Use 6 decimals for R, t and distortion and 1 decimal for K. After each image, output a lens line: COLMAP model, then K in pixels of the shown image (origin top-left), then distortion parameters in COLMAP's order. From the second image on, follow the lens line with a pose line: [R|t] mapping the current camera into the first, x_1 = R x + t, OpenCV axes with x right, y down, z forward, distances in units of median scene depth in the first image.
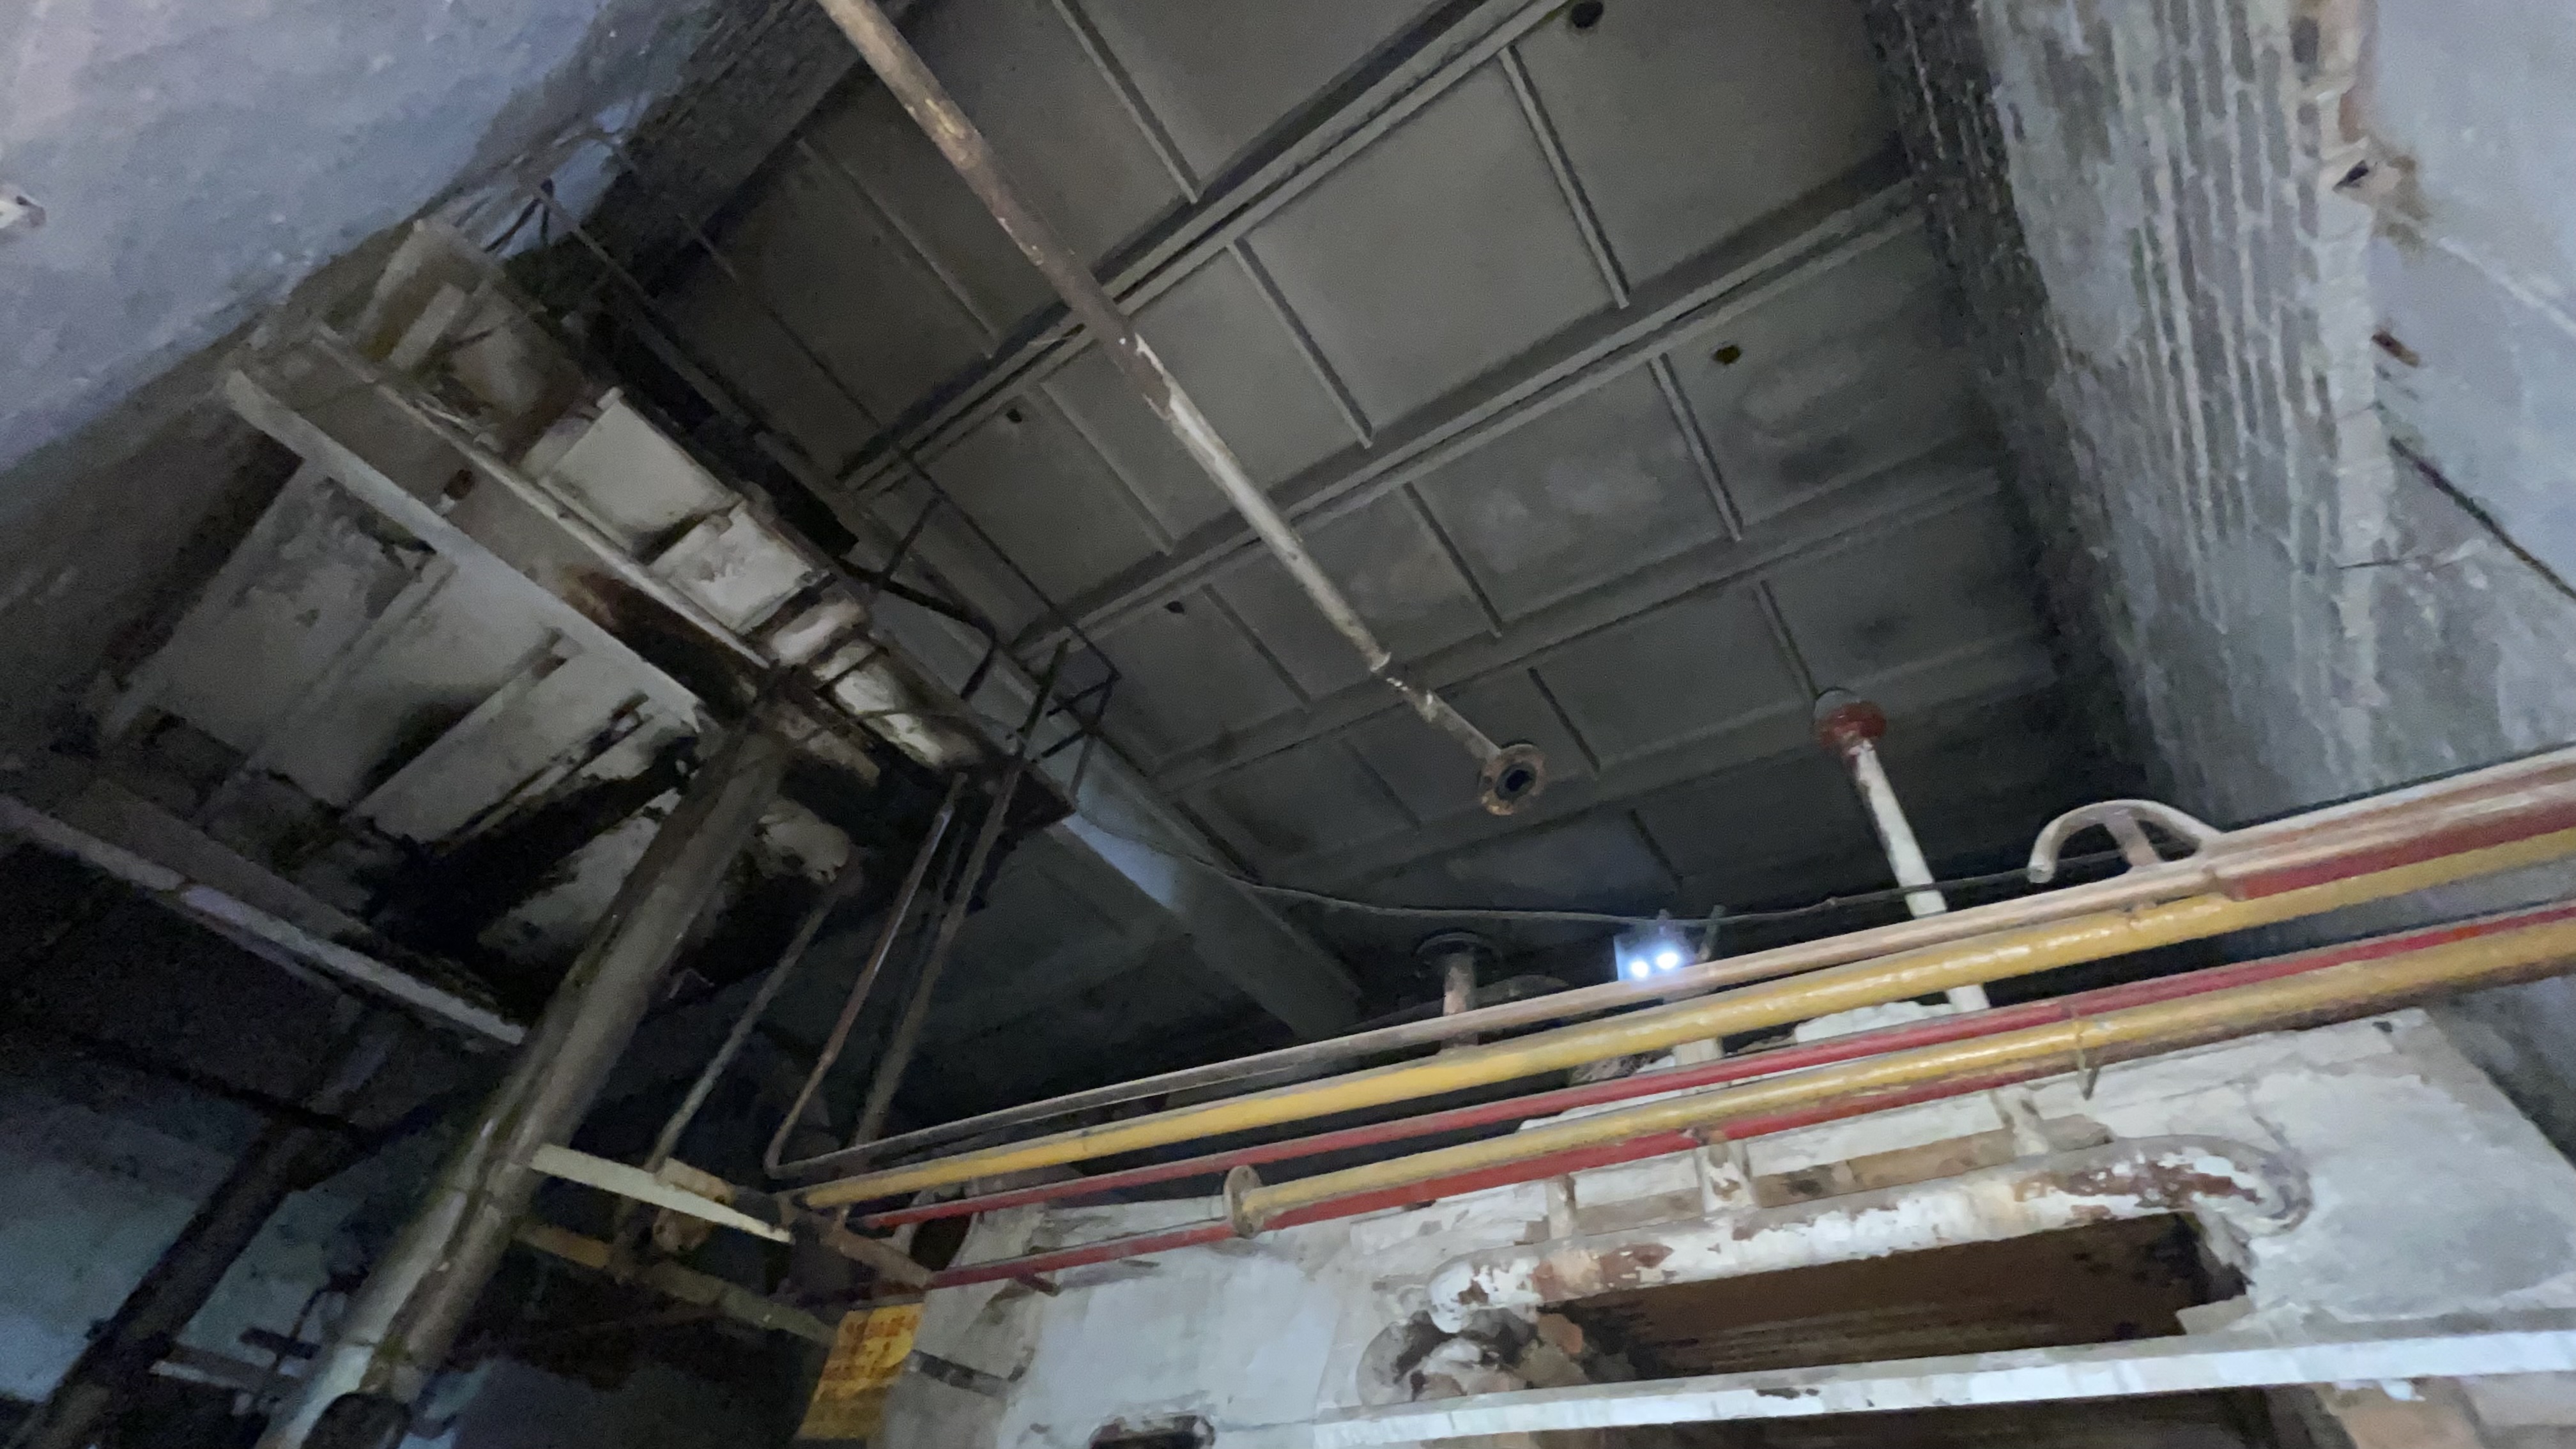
lens RADIAL K [[1046.0, 0, 1288.0], [0, 1046.0, 724.5], [0, 0, 1]] dist [-0.000174, -0.000743]
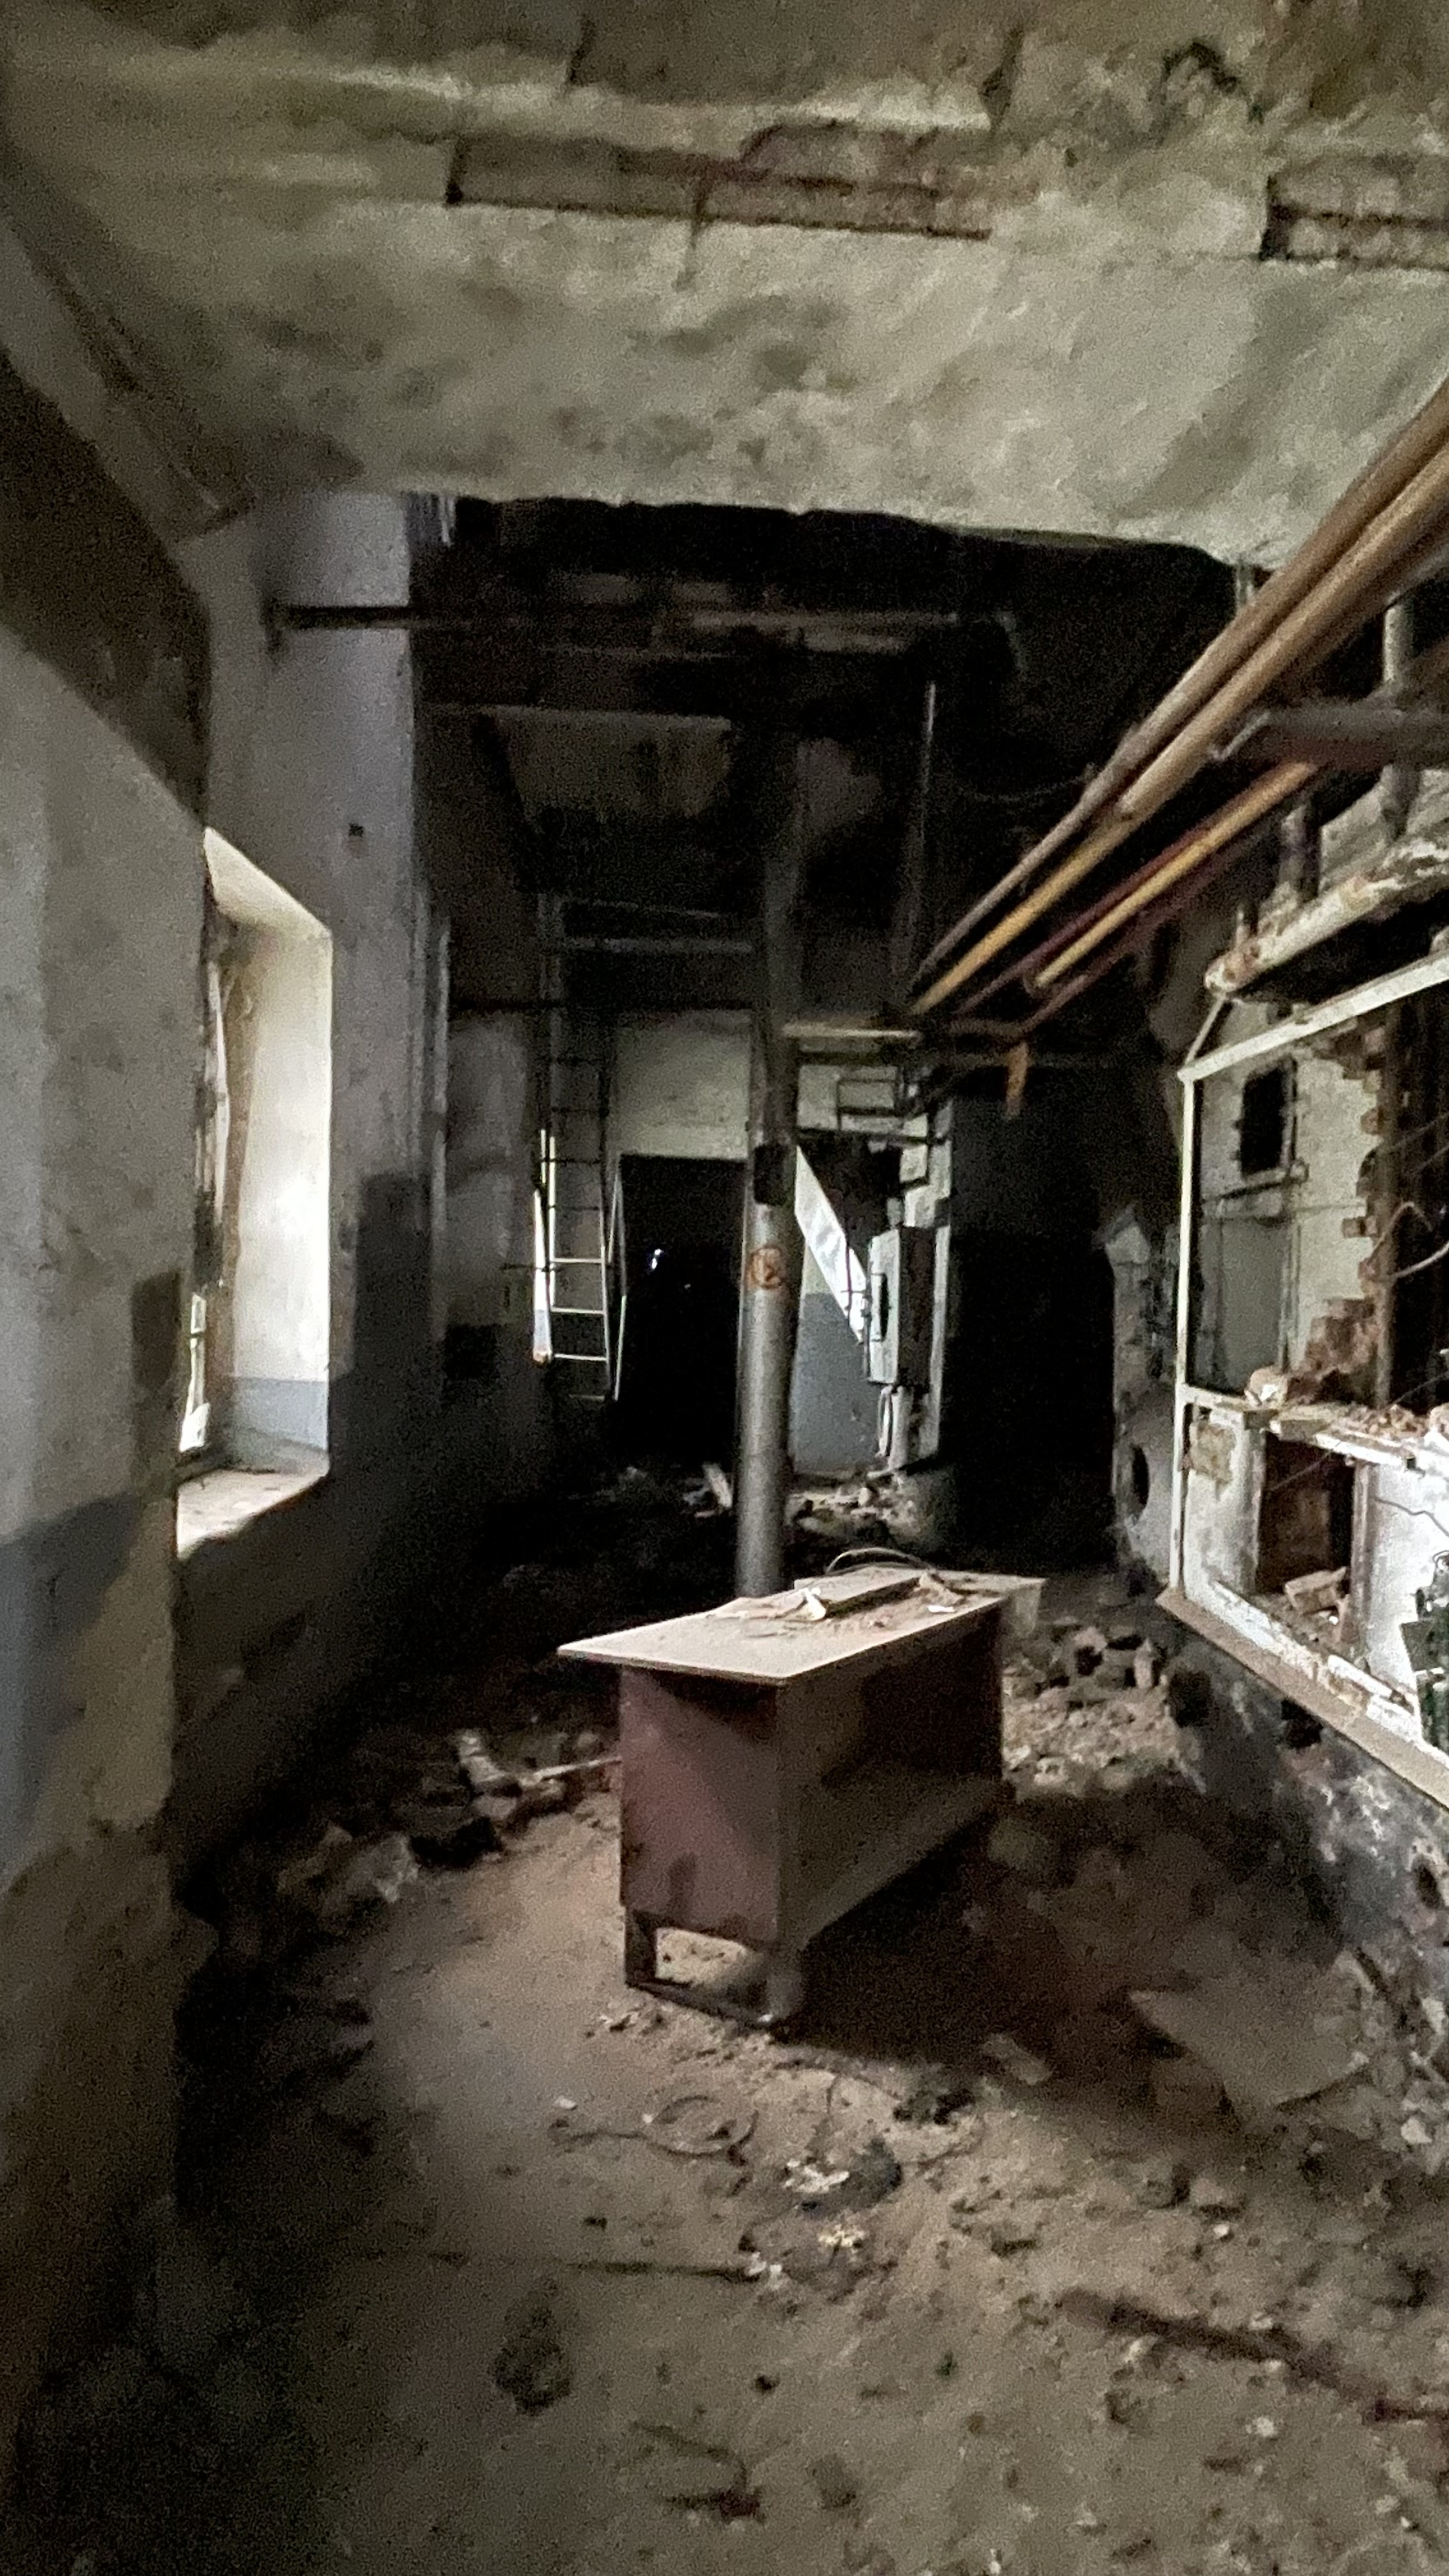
lens RADIAL K [[1441.3, 0, 724.5], [0, 1441.3, 1288.0], [0, 0, 1]] dist [-0.000637, -0.000074]
pose [[0.607056, -0.057636, -0.792566, 1.500869], [0.576058, 0.718944, 0.388942, -0.376129], [0.547394, -0.692674, 0.469641, -0.696278]]
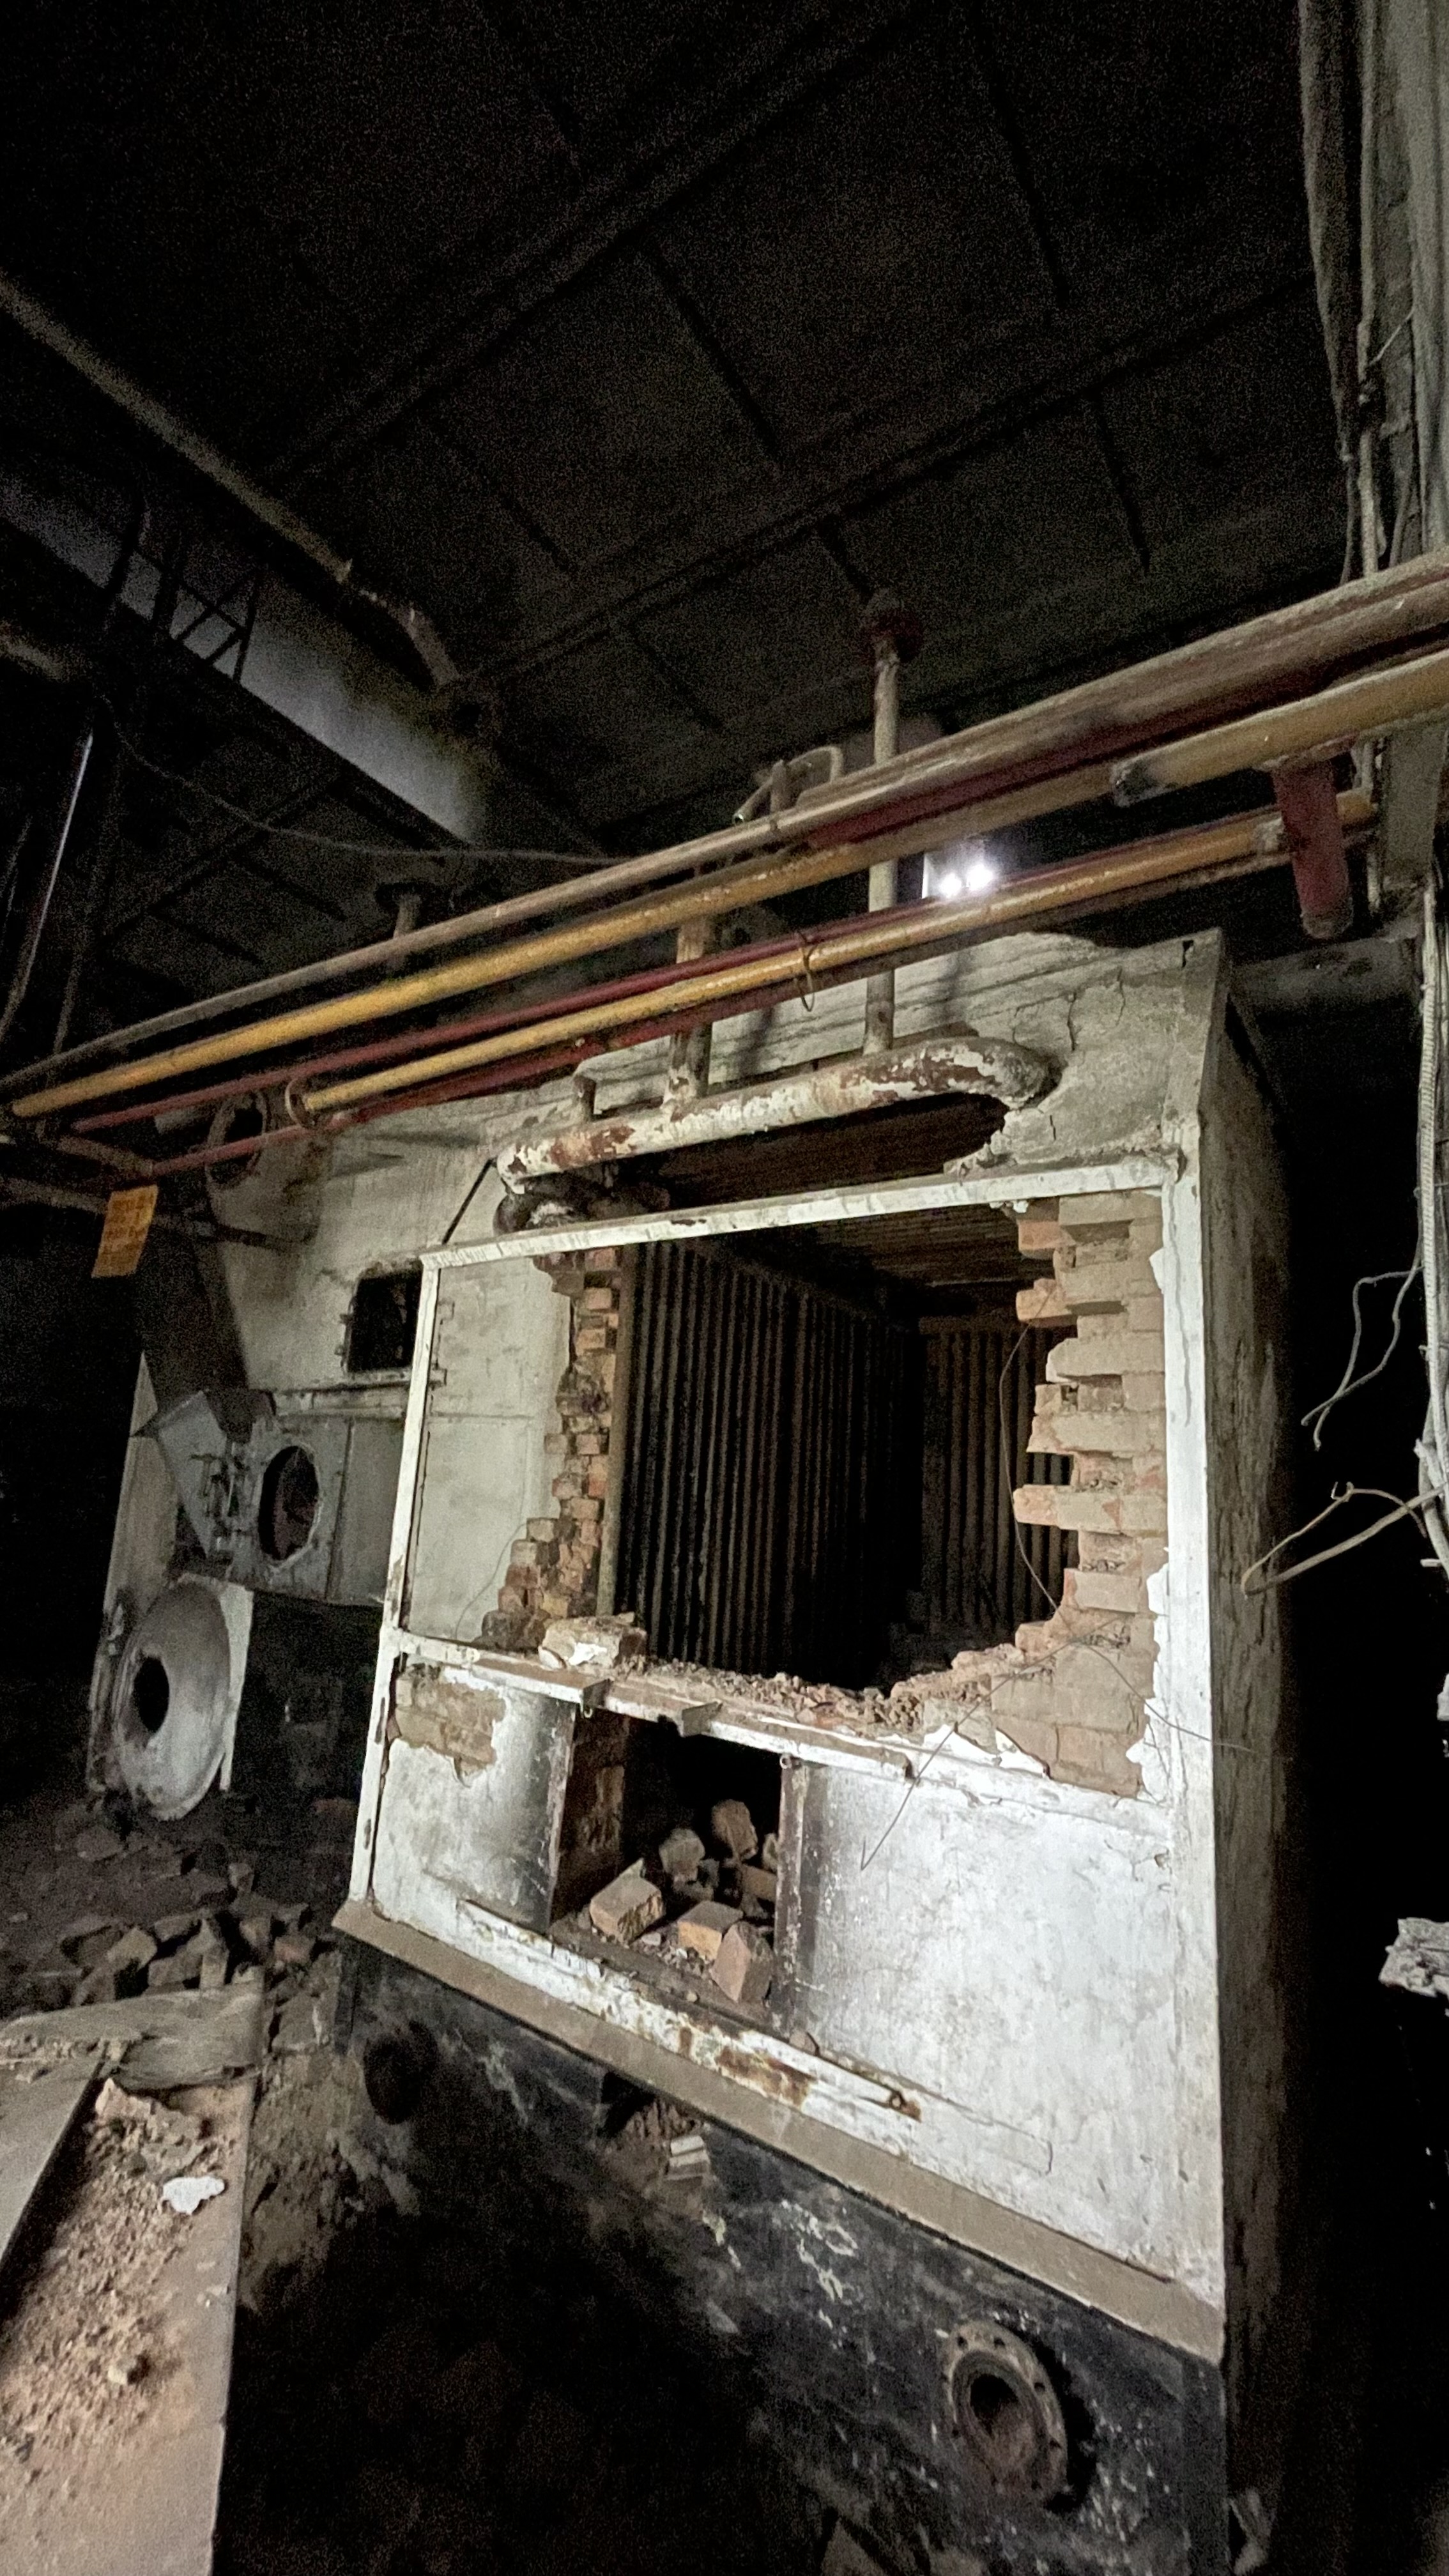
lens RADIAL K [[1046.0, 0, 724.5], [0, 1046.0, 1288.0], [0, 0, 1]] dist [-0.000174, -0.000743]
pose [[0.999765, -0.021398, 0.003344, 0.476066], [0.015831, 0.827381, 0.561417, -0.056395], [-0.014780, -0.561233, 0.827526, -0.172830]]
